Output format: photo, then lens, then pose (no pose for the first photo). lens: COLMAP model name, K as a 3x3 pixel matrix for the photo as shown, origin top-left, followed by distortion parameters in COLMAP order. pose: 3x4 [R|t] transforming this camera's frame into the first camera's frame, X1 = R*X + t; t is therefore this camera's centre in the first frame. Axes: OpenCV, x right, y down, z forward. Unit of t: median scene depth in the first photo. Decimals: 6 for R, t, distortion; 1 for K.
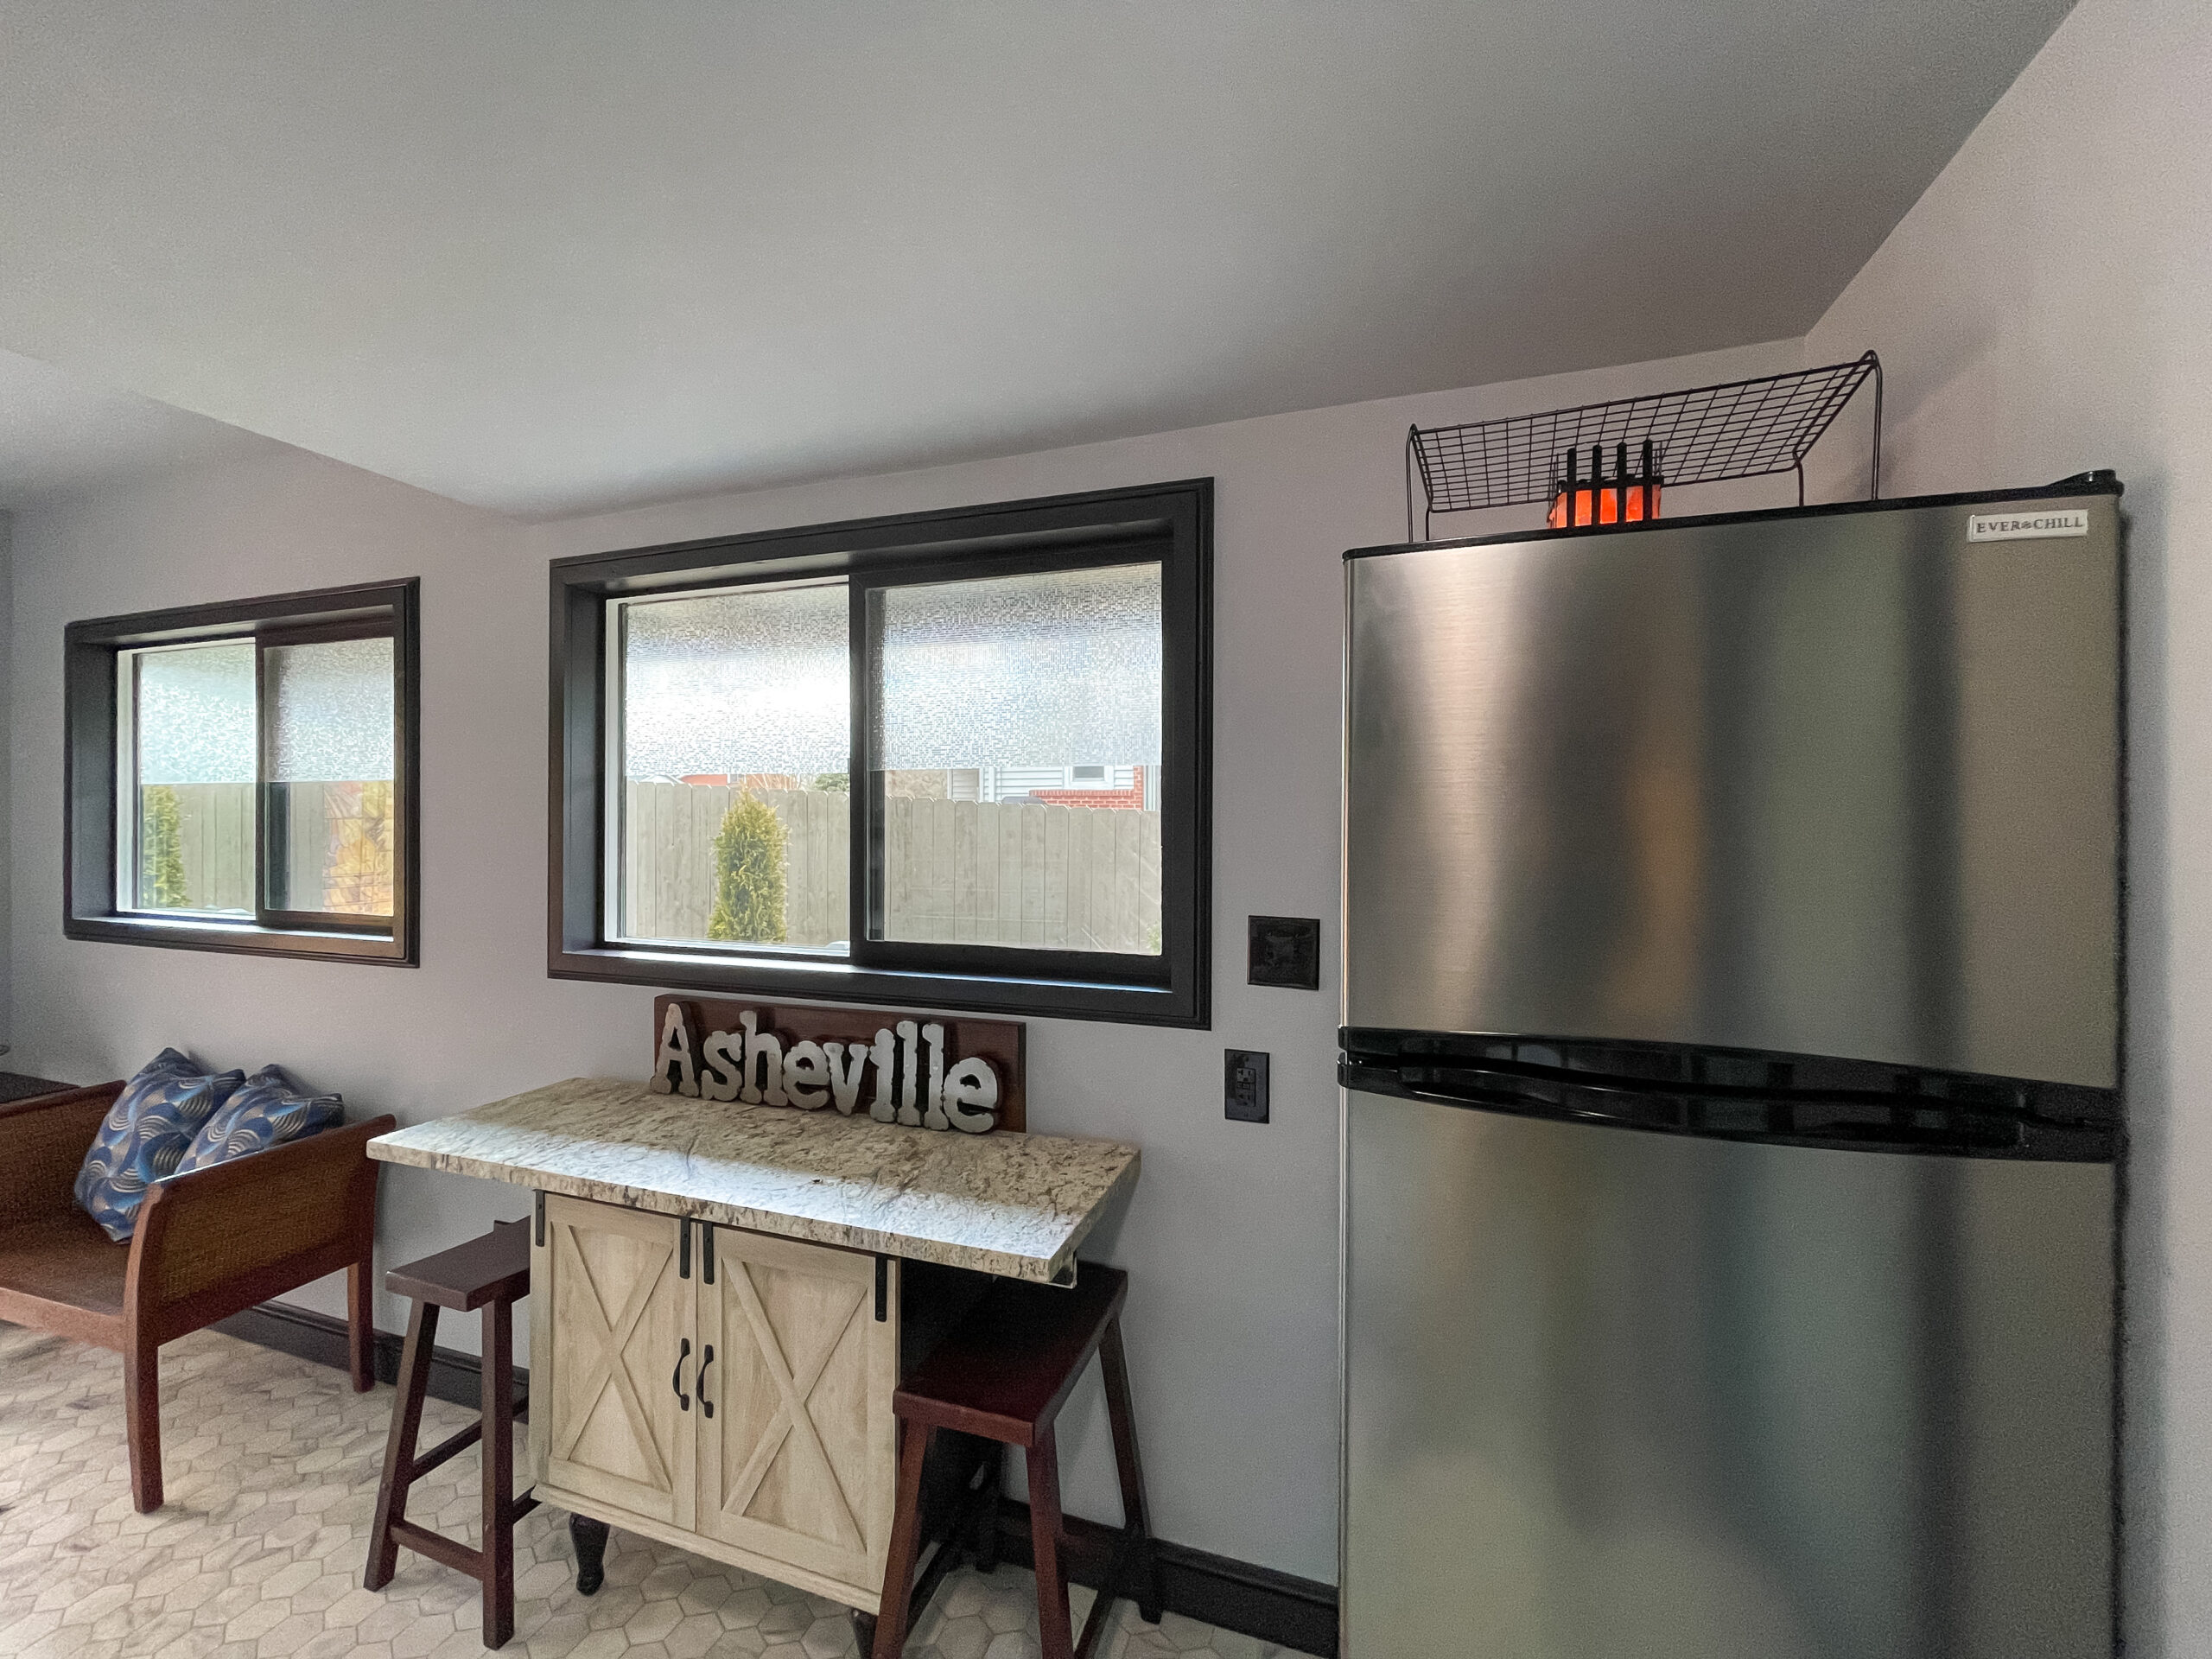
lens RADIAL K [[883.2, 0, 1097.9], [0, 883.2, 822.7], [0, 0, 1]] dist [-0.002099, -0.000318]
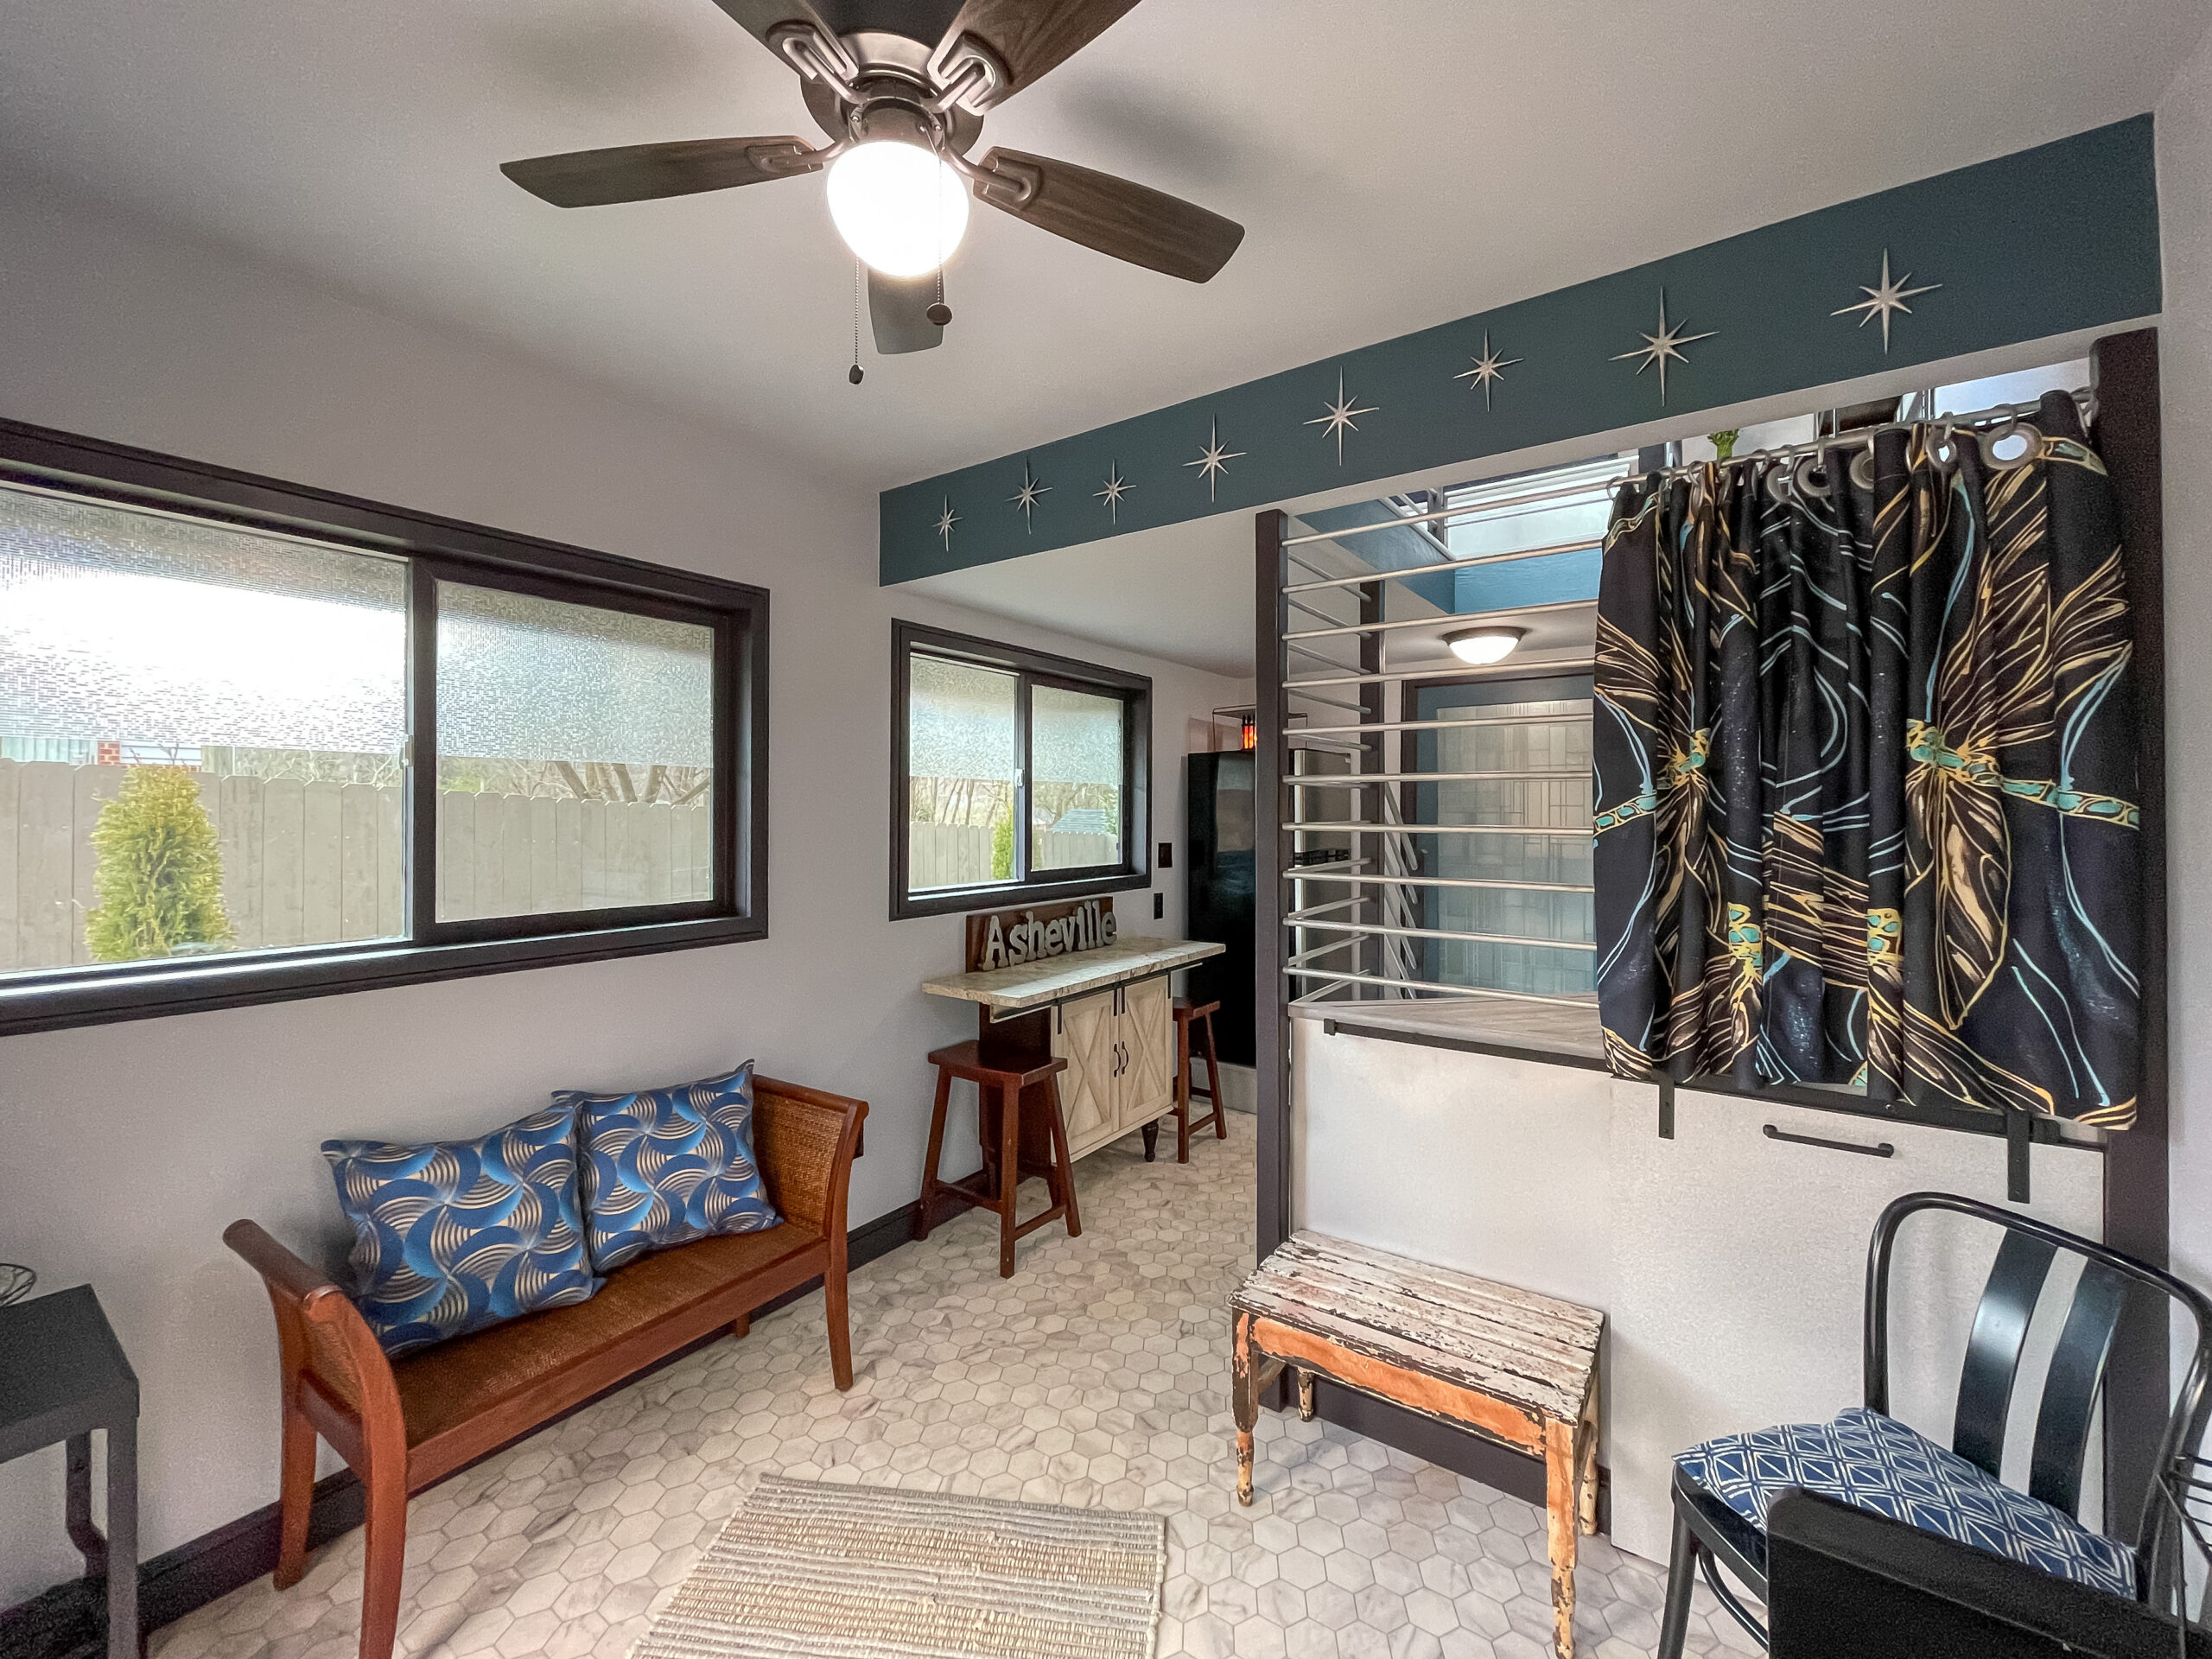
lens RADIAL K [[903.8, 0, 1103.5], [0, 903.8, 804.4], [0, 0, 1]] dist [0.001244, 0.000165]
pose [[0.283721, 0.006346, 0.958886, -2.199712], [0.004375, 0.999959, -0.007912, 0.007794], [-0.958897, 0.006440, 0.283682, 0.326381]]
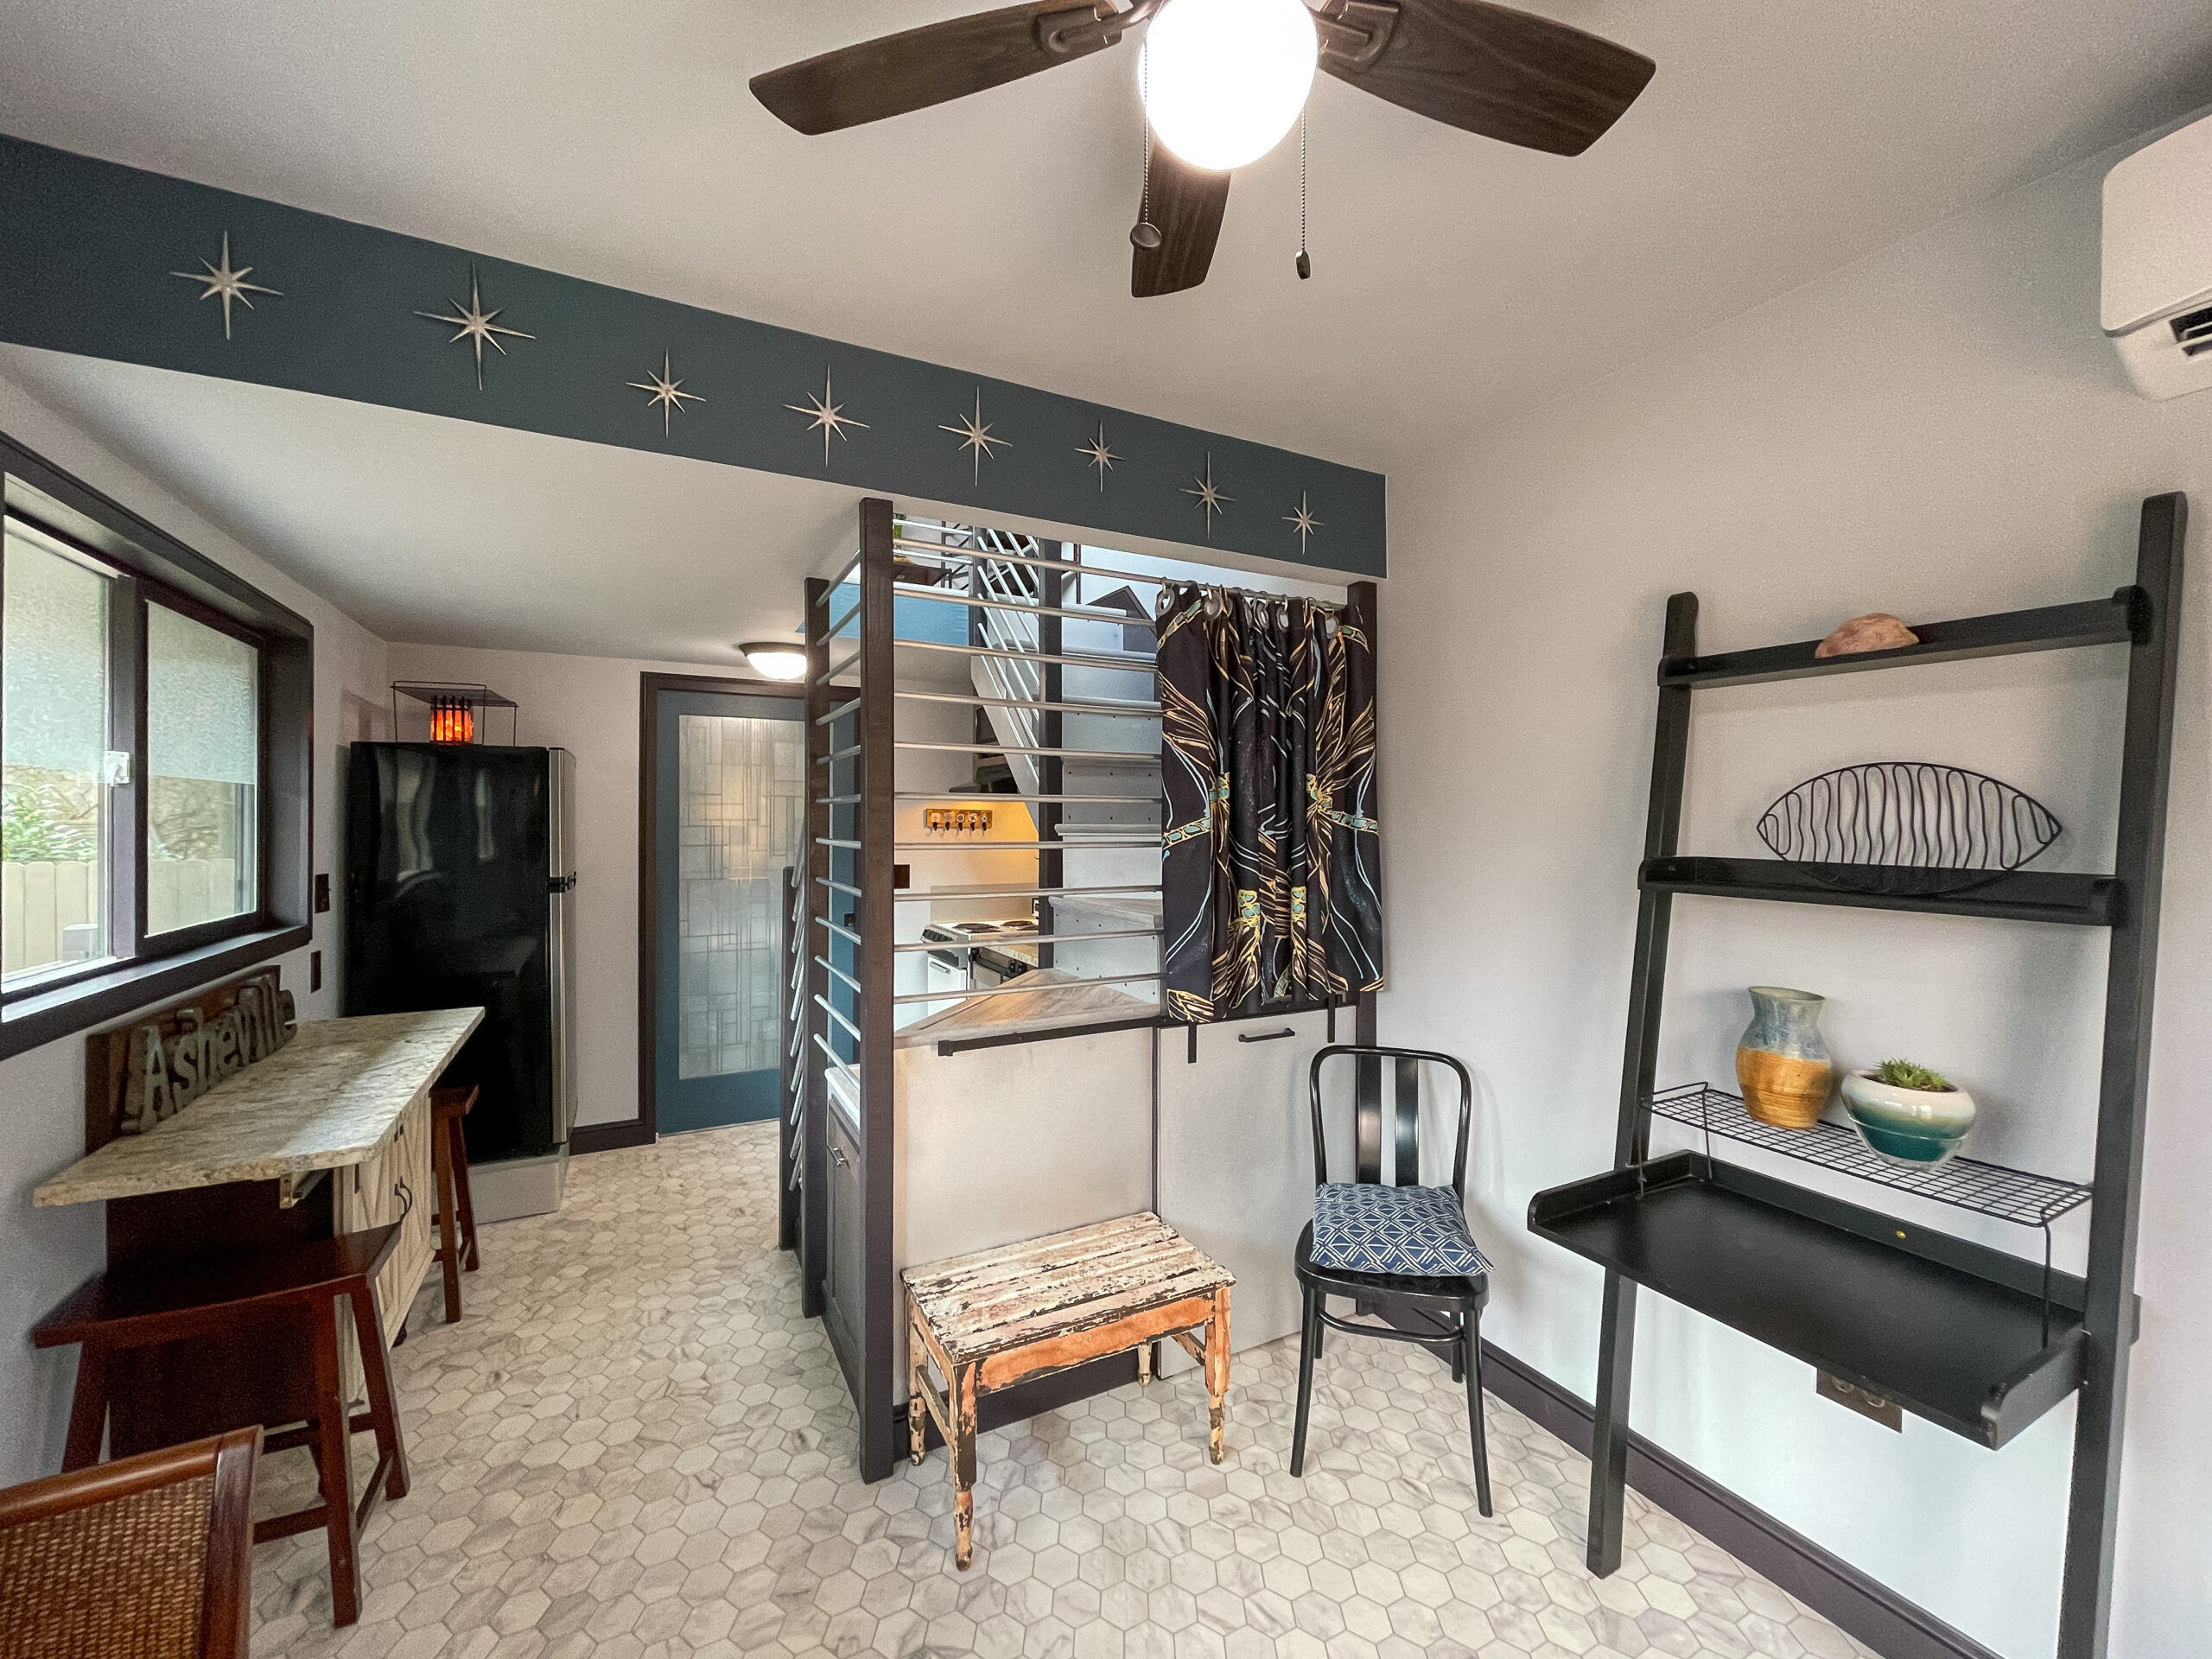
lens RADIAL K [[883.2, 0, 1097.9], [0, 883.2, 822.7], [0, 0, 1]] dist [-0.002099, -0.000318]
pose [[-0.724738, -0.003160, 0.689018, -1.916993], [0.002830, 0.999967, 0.007563, -0.008512], [-0.689019, 0.007431, -0.724705, 1.042645]]
